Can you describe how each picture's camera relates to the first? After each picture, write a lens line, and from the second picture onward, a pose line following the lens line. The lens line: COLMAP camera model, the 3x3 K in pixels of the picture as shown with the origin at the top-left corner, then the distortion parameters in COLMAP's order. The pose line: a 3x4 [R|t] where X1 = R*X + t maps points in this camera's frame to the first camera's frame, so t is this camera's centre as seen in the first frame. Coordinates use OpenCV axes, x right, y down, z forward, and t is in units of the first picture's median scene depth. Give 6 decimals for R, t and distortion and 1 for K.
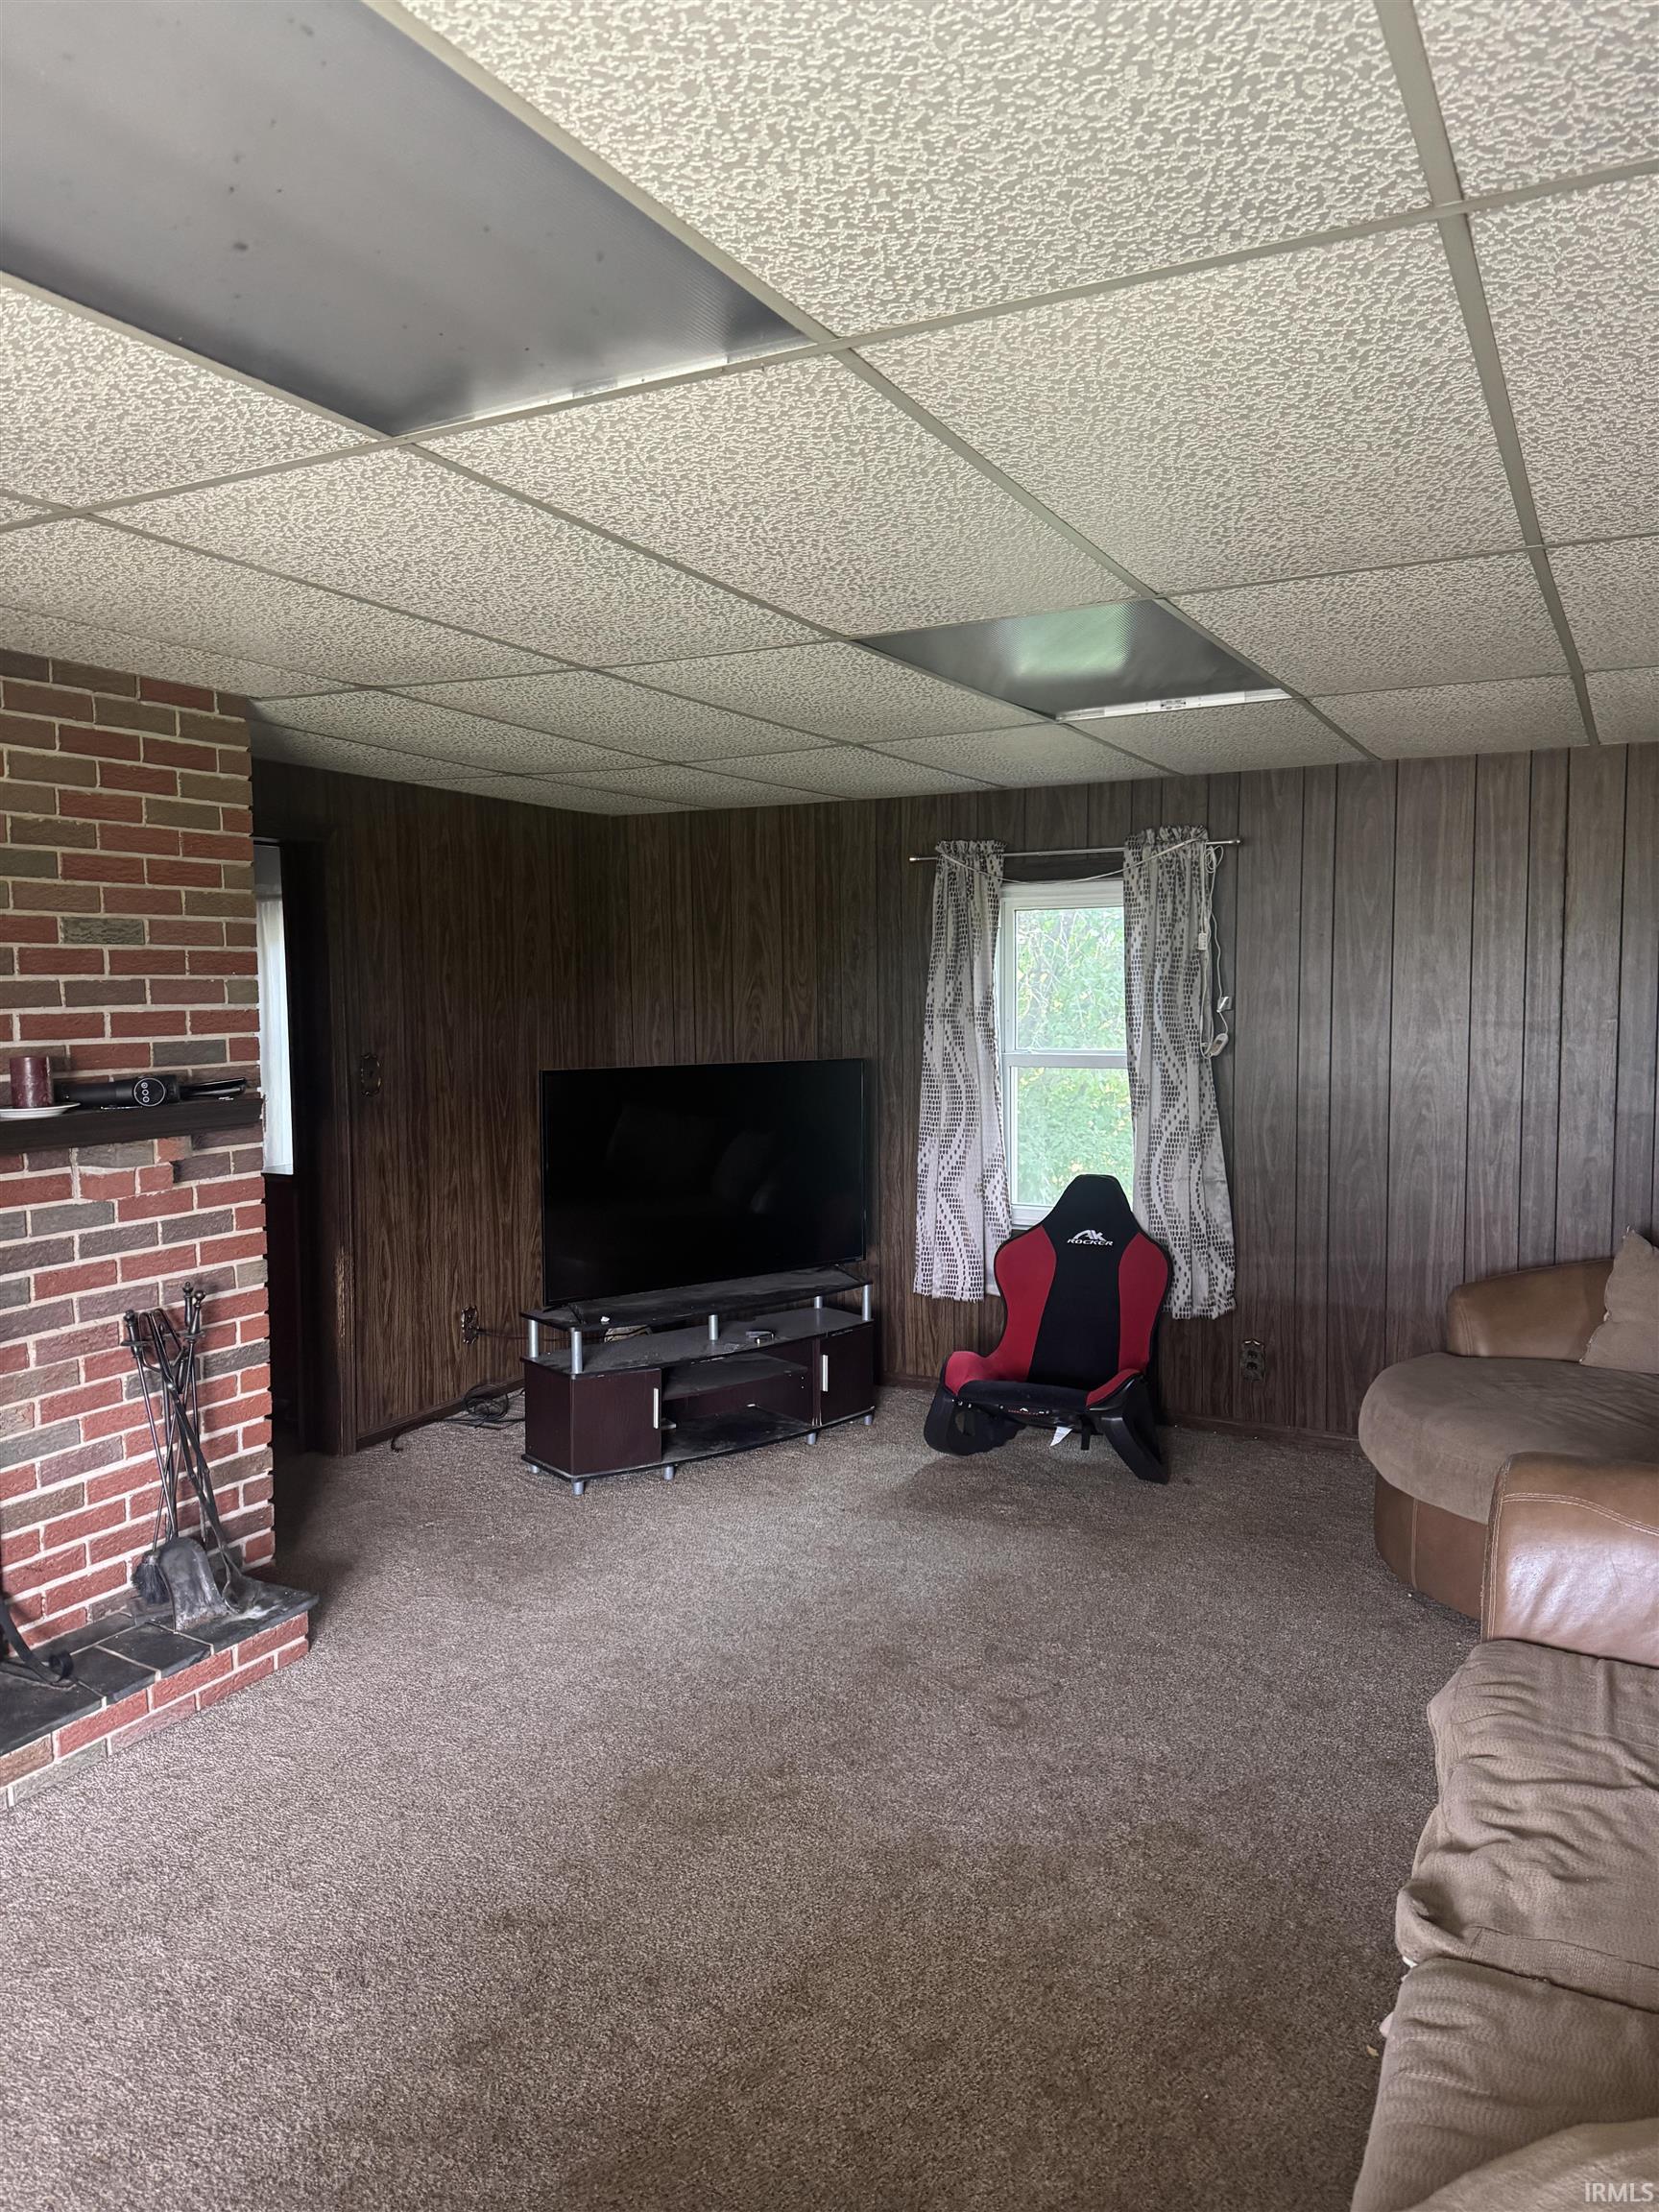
lens RADIAL K [[1561.3, 0, 828.9], [0, 1561.3, 1085.3], [0, 0, 1]] dist [0.073483, -0.051139]
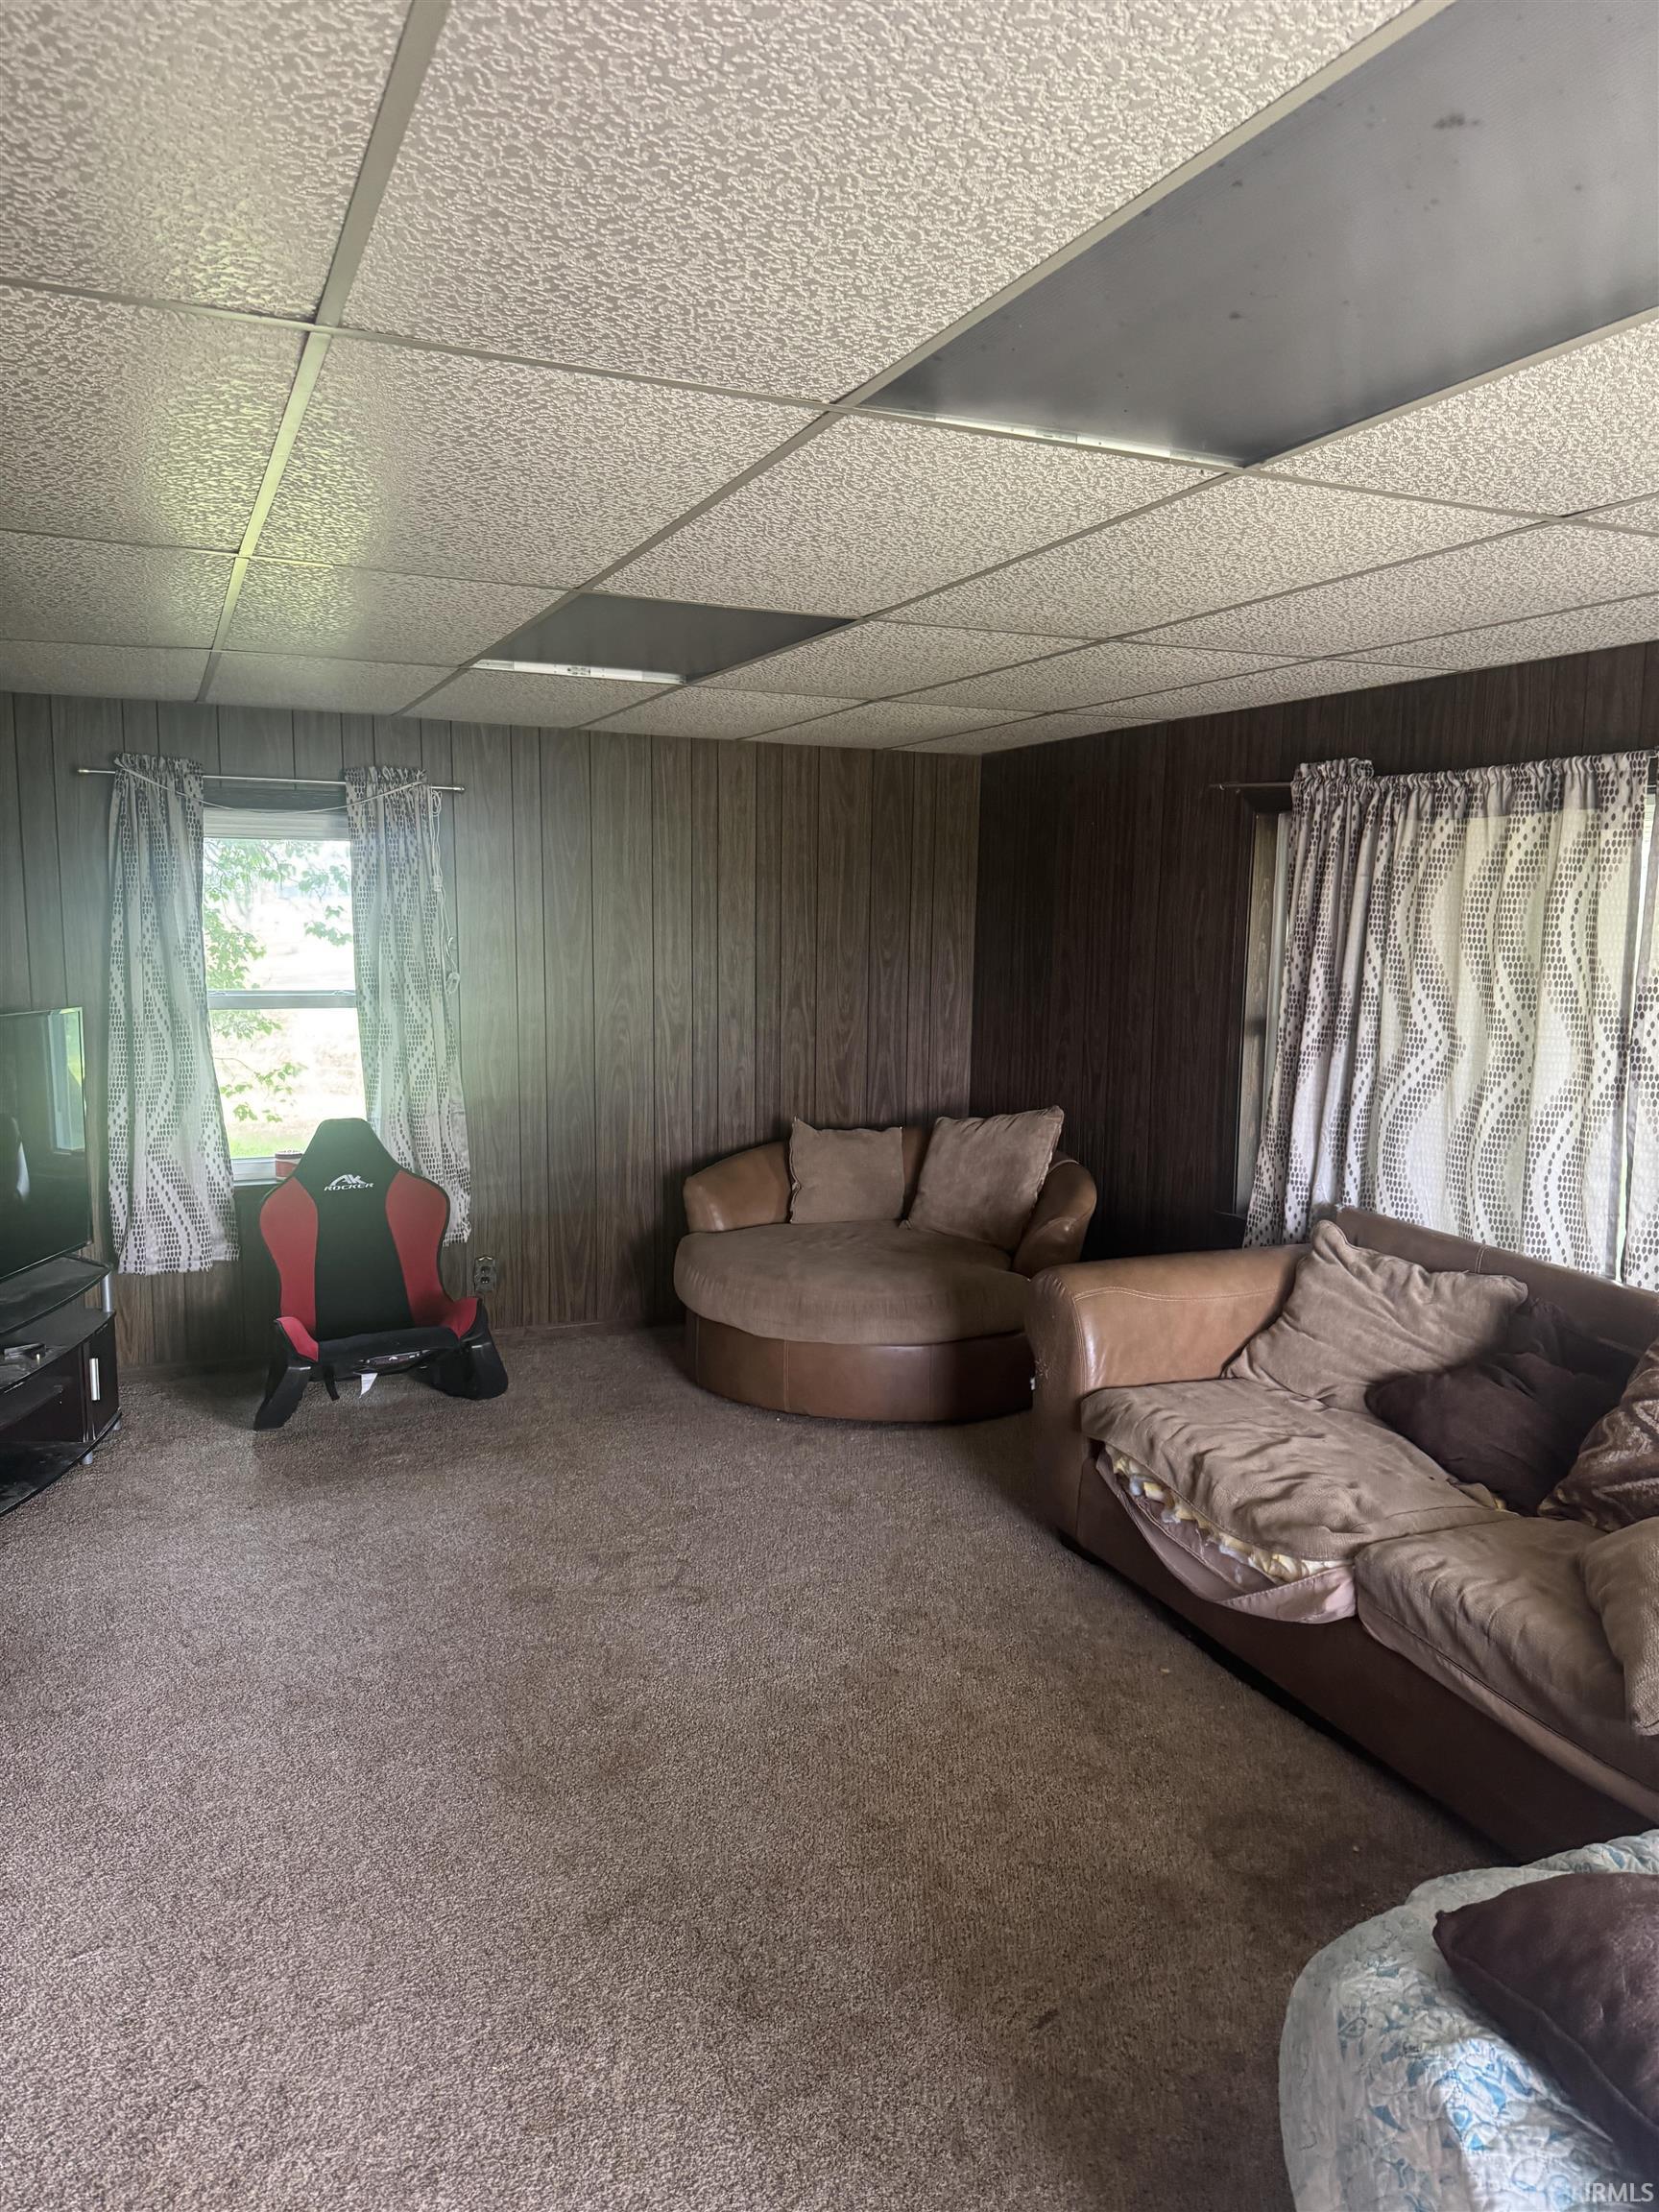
lens RADIAL K [[1561.3, 0, 834.6], [0, 1561.3, 1100.7], [0, 0, 1]] dist [0.073483, -0.051139]
pose [[0.604100, -0.083681, 0.792503, -0.492710], [0.032531, 0.996232, 0.080396, -0.026843], [-0.796244, -0.022787, 0.604546, 0.182305]]
